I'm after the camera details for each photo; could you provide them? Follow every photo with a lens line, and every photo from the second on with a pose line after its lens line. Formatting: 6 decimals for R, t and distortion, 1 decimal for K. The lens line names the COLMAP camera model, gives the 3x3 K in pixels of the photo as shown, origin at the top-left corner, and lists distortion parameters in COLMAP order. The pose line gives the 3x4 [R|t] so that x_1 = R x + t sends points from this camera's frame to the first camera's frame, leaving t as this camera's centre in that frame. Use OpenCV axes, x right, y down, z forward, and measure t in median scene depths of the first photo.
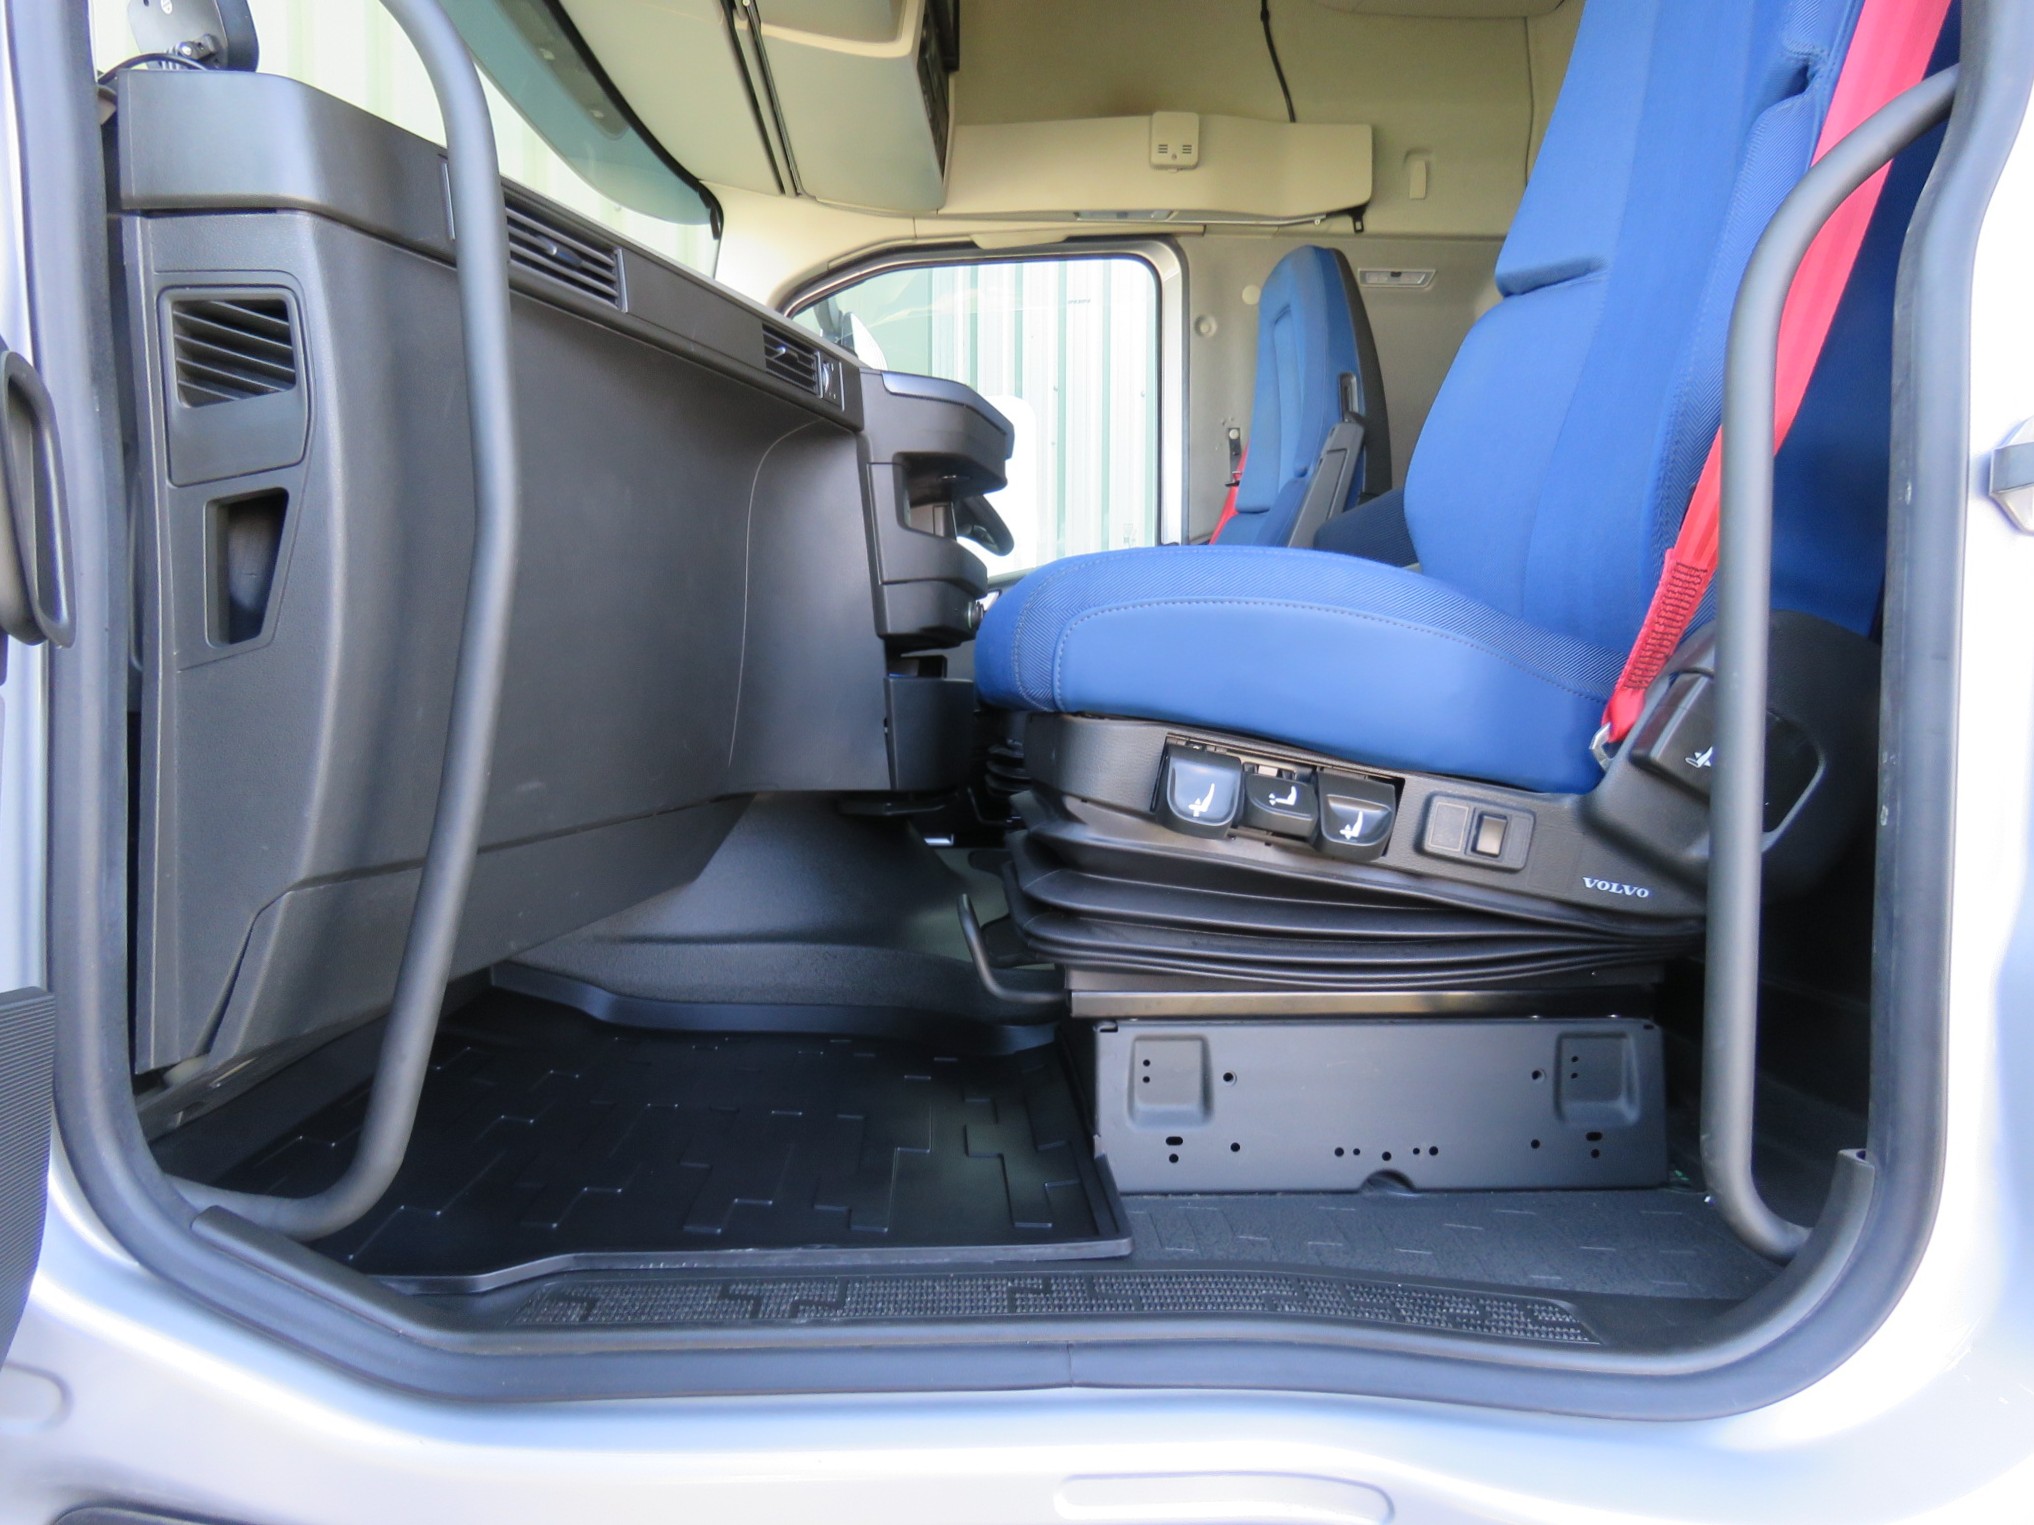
lens RADIAL K [[1291.0, 0, 1019.7], [0, 1291.0, 764.8], [0, 0, 1]] dist [-0.008797, -0.000877]
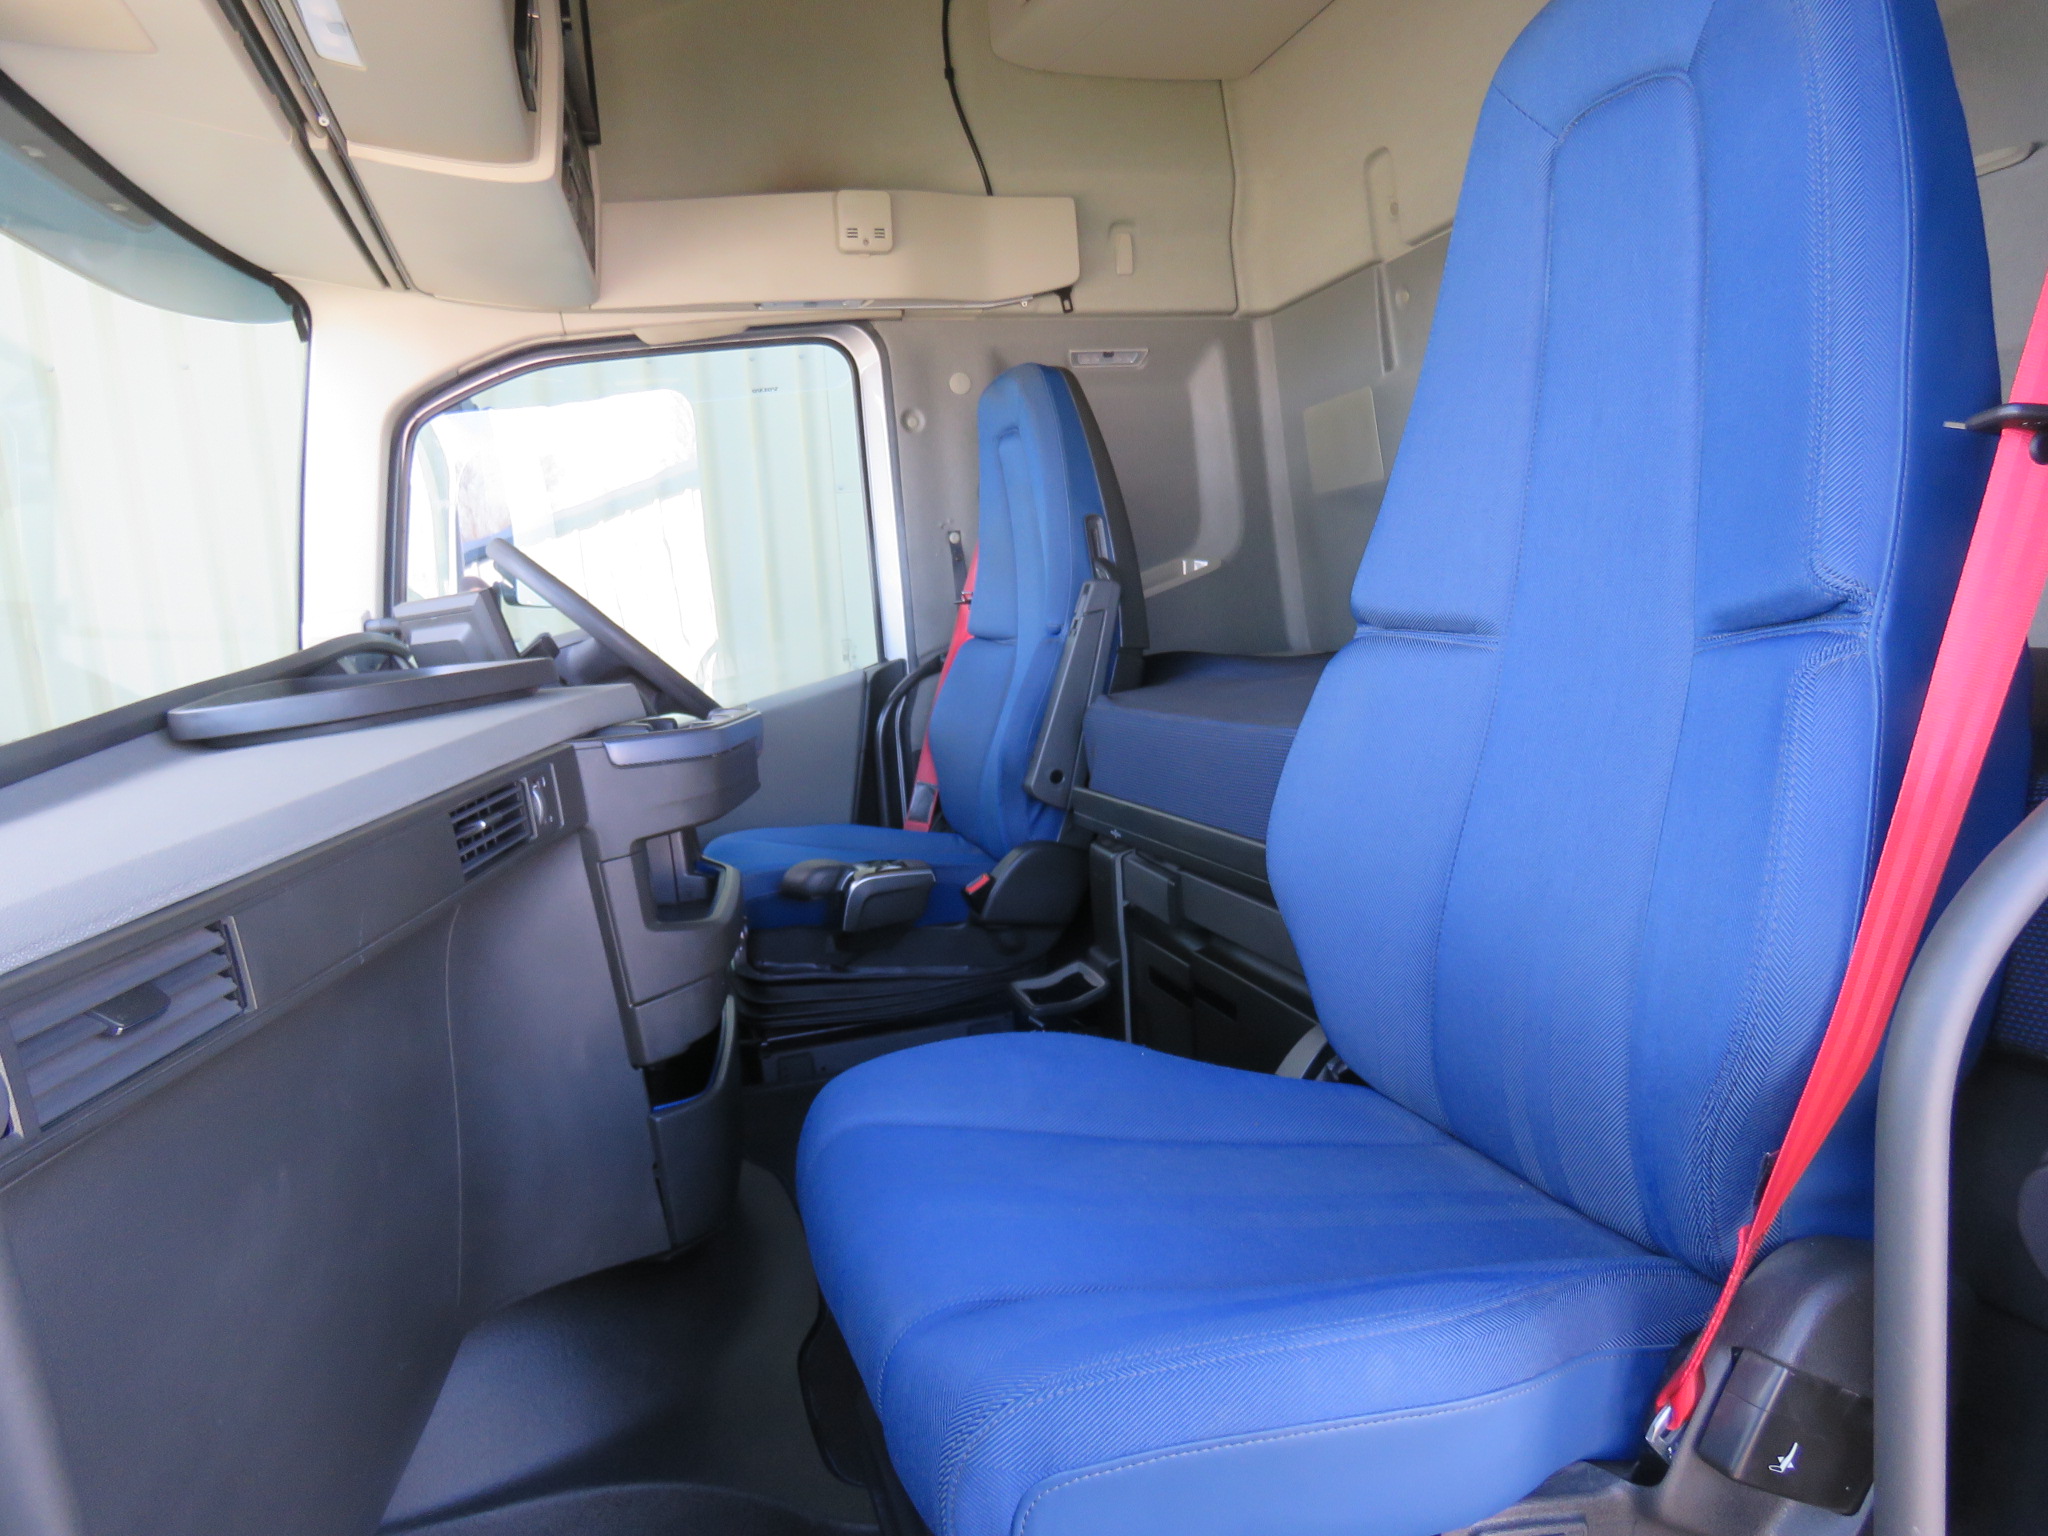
lens RADIAL K [[1299.8, 0, 1026.7], [0, 1299.8, 770.4], [0, 0, 1]] dist [-0.008797, -0.000877]
pose [[0.963781, -0.105166, 0.245084, -0.028197], [0.091131, 0.993518, 0.067953, -0.159422], [-0.250642, -0.043157, 0.967117, 0.098486]]
